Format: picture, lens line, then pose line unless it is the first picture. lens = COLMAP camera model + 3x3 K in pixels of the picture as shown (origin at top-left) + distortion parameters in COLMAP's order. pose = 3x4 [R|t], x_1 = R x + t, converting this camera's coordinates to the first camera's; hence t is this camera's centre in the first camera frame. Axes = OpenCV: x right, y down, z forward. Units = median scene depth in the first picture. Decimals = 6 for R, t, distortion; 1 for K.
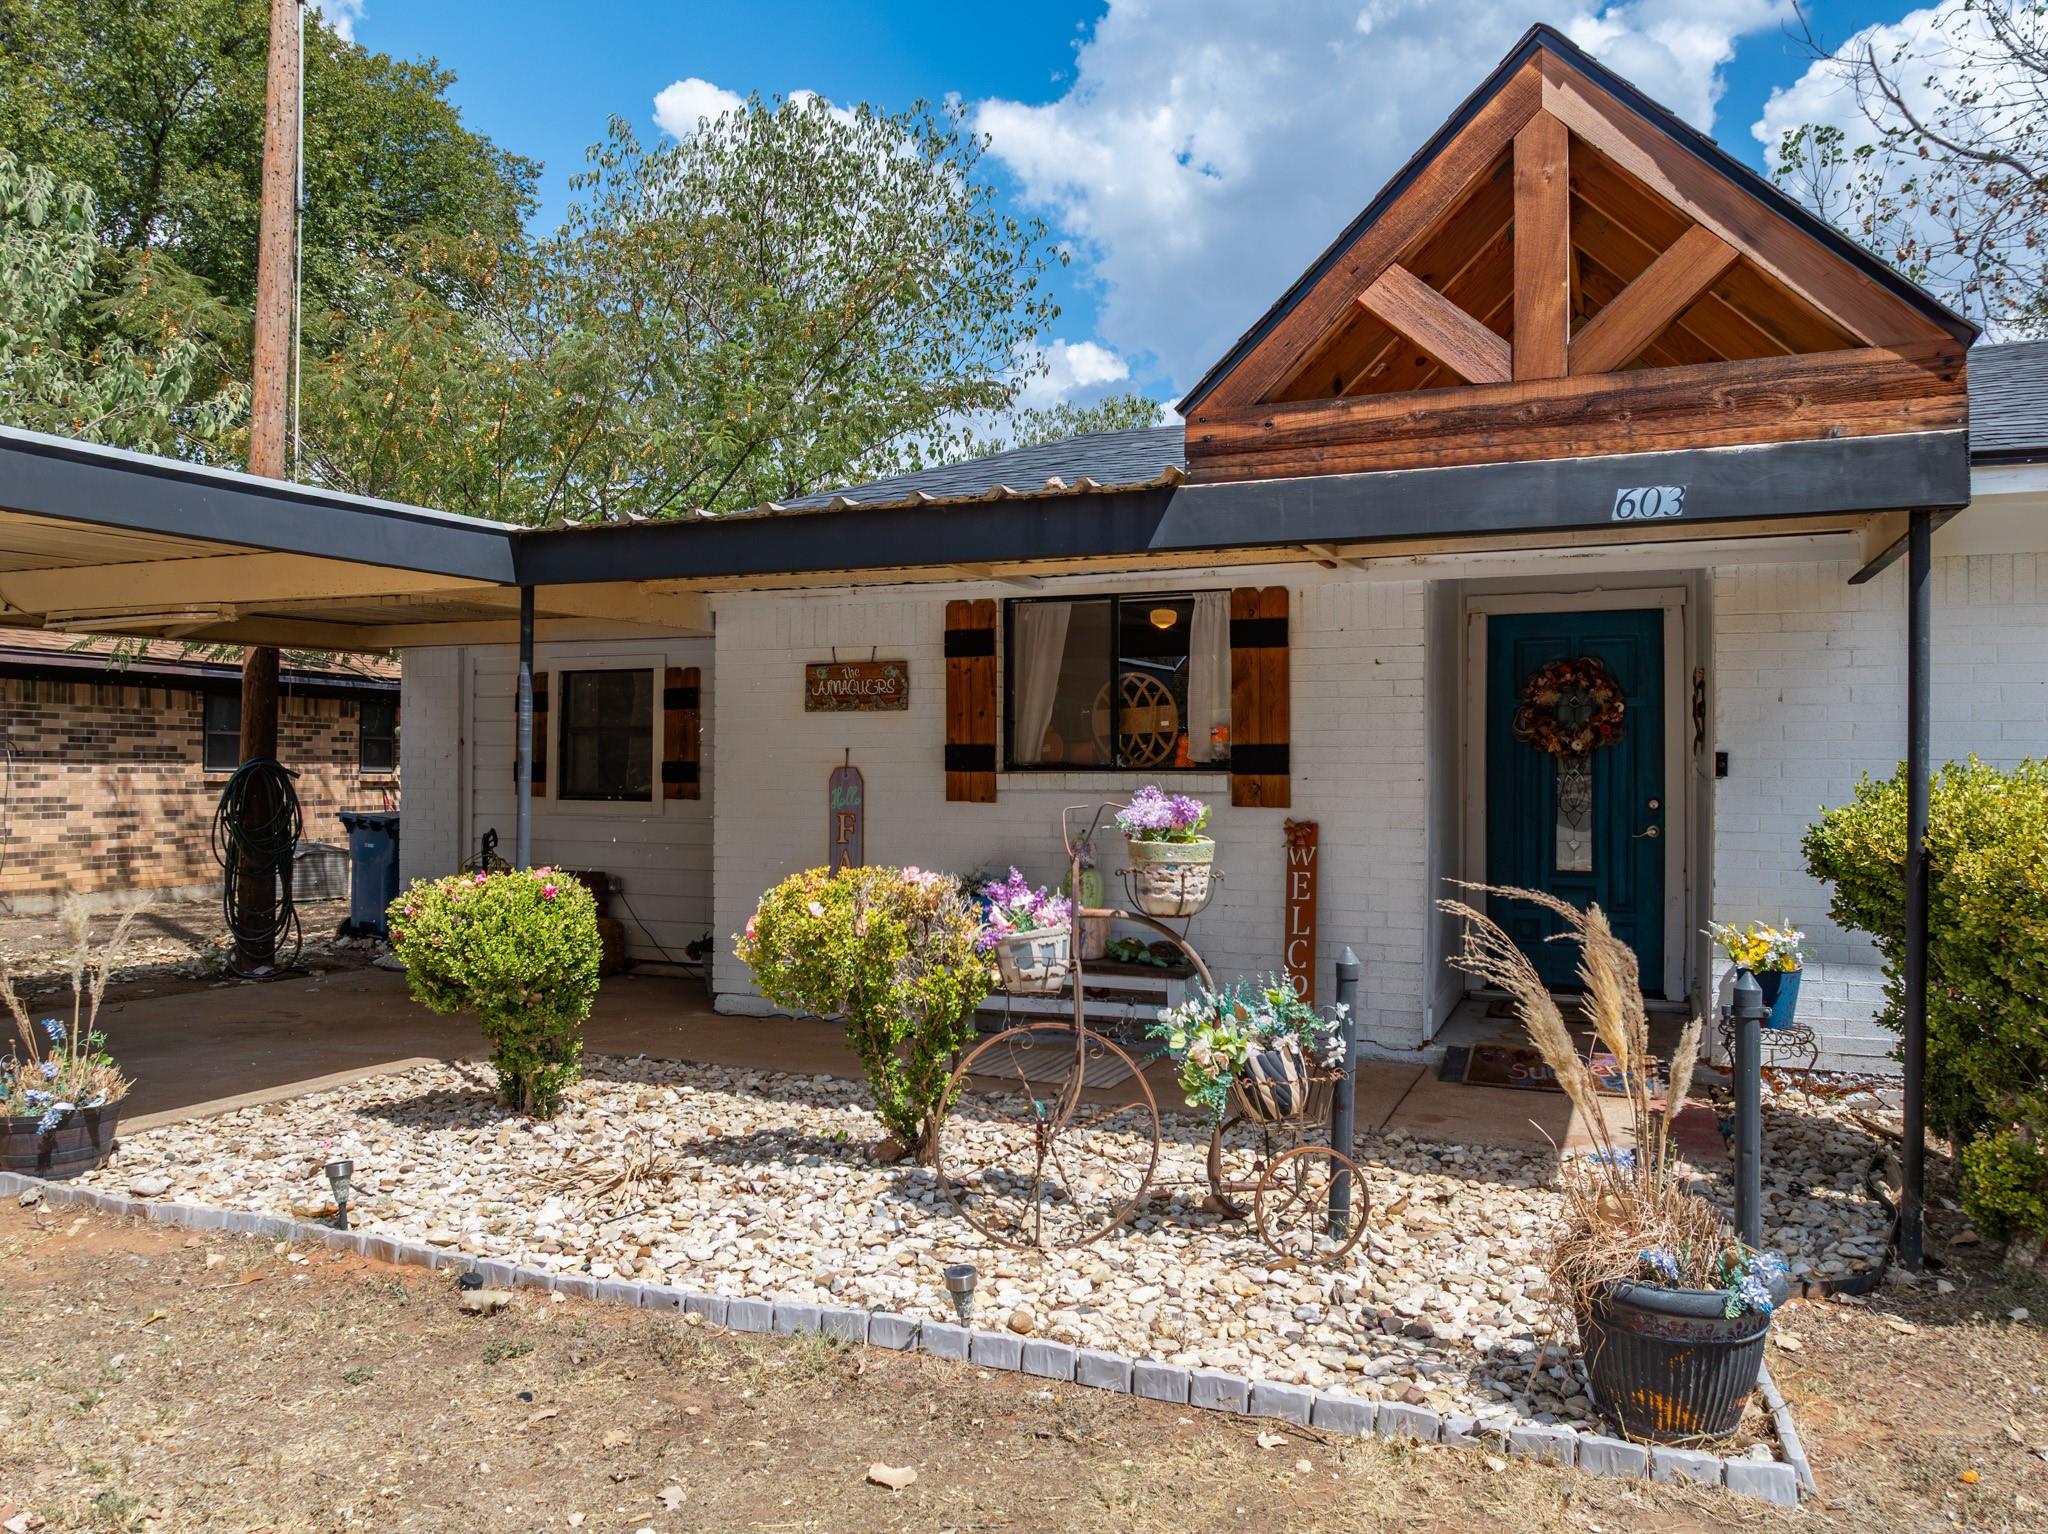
lens RADIAL K [[1443.8, 0, 1024.0], [0, 1443.8, 767.0], [0, 0, 1]] dist [-0.000595, -0.000357]
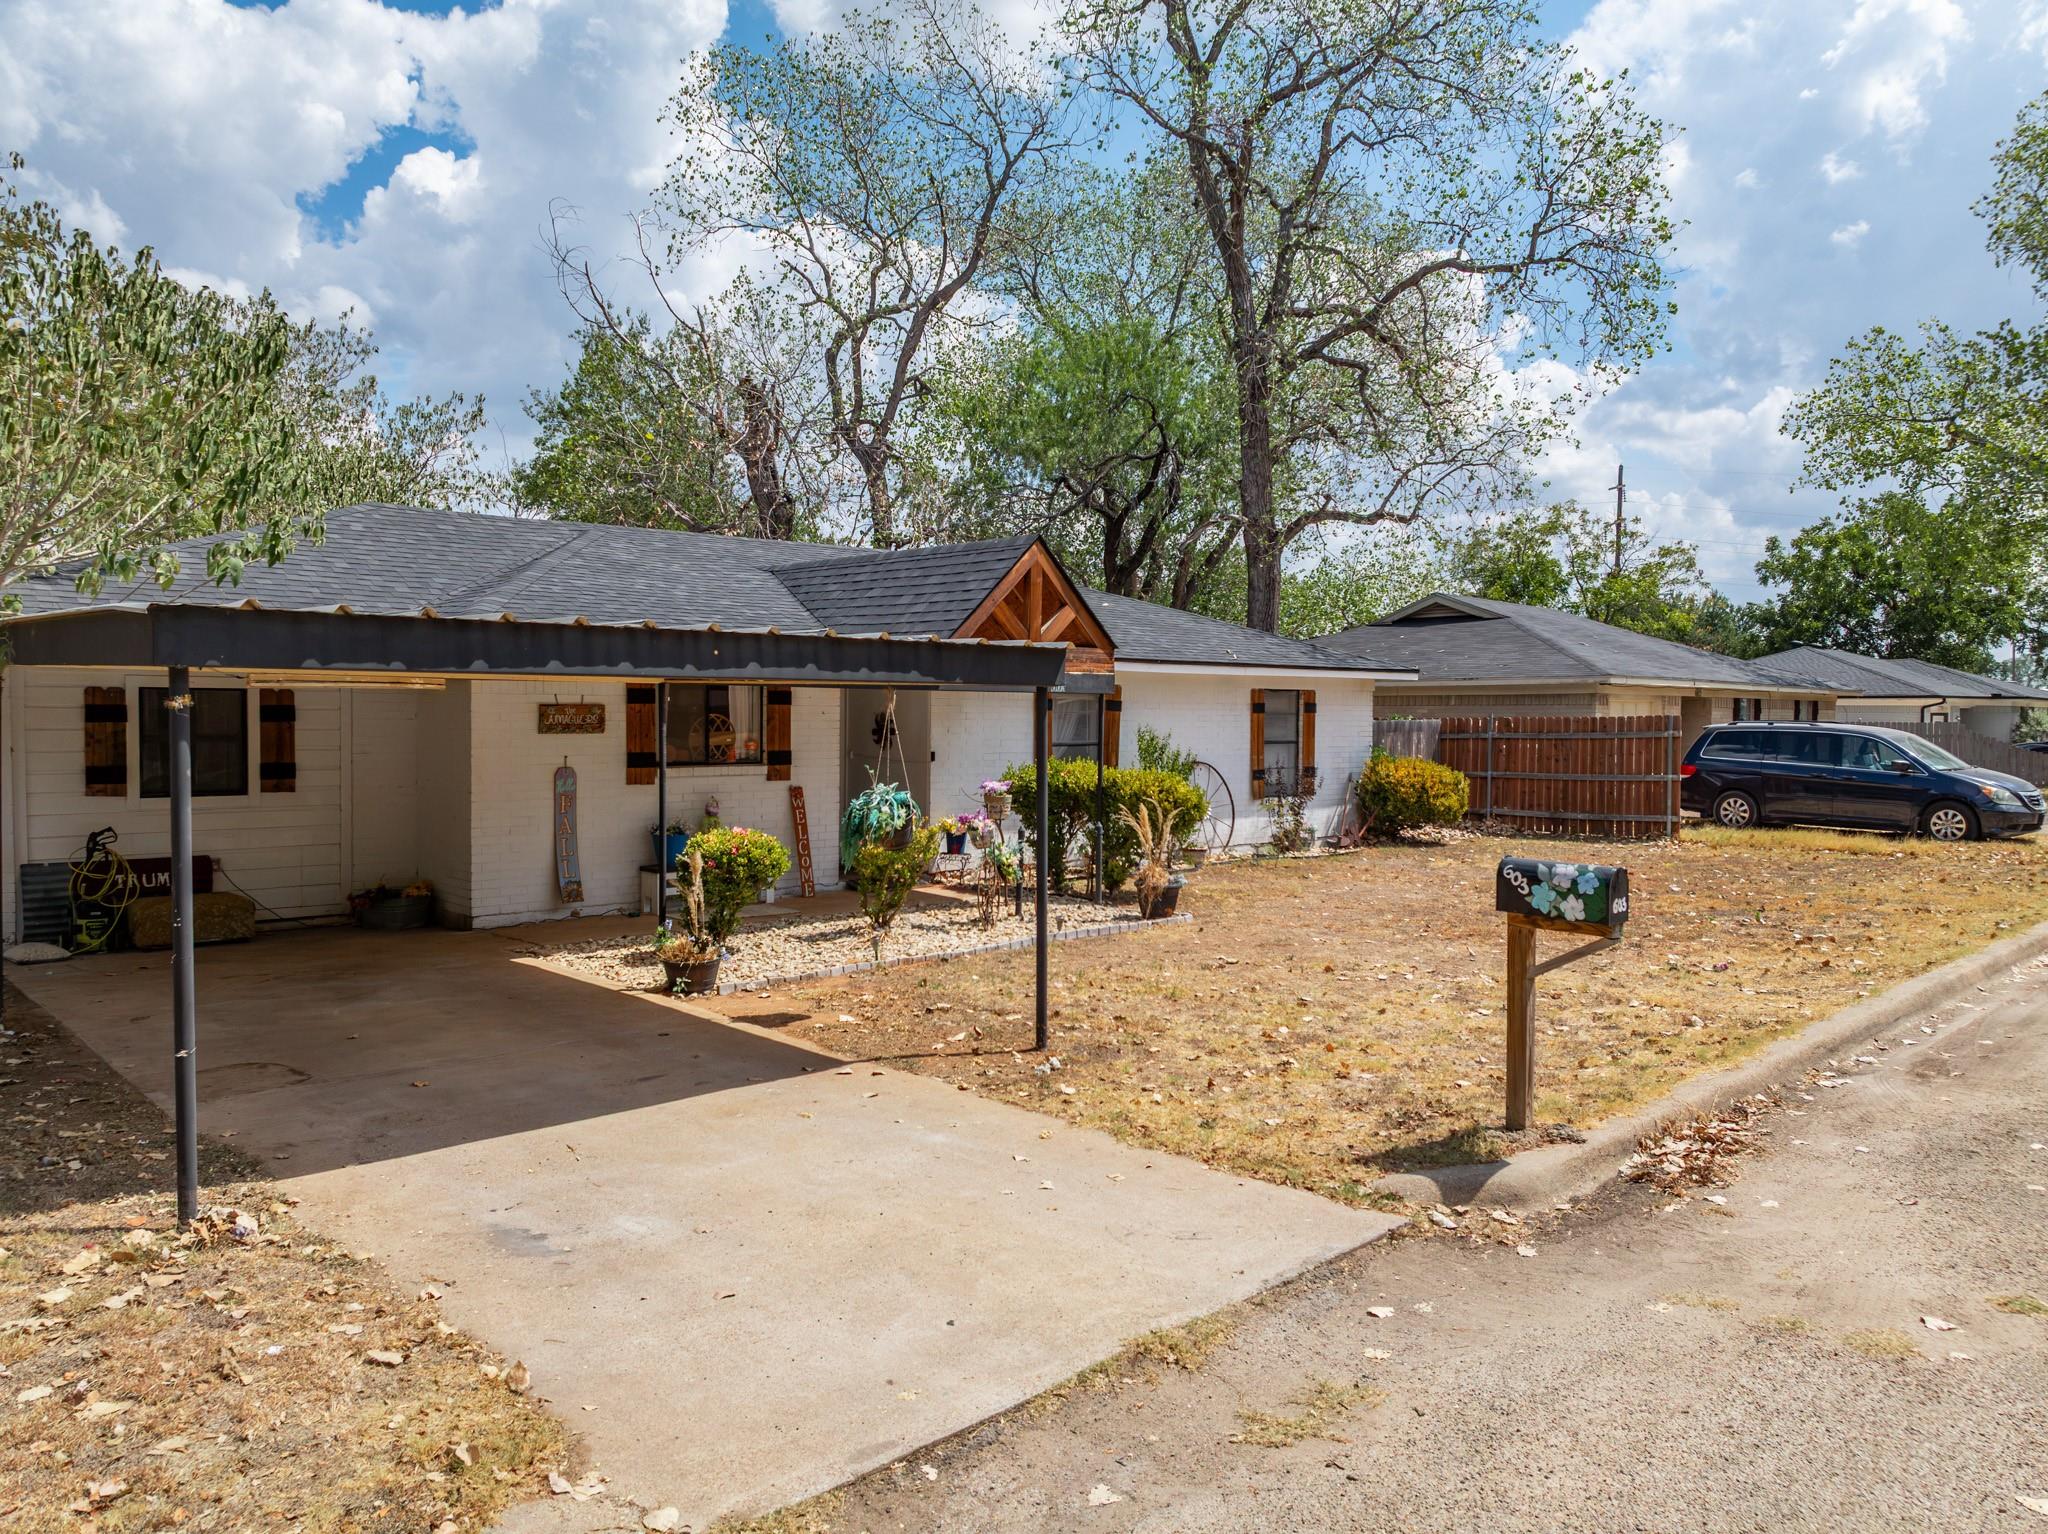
lens RADIAL K [[1443.8, 0, 1024.0], [0, 1443.8, 767.0], [0, 0, 1]] dist [-0.000595, -0.000357]
pose [[0.408041, -0.037729, 0.912183, -1.515174], [-0.008676, 0.998940, 0.045198, -0.084756], [-0.912922, -0.026357, 0.407282, -0.168563]]
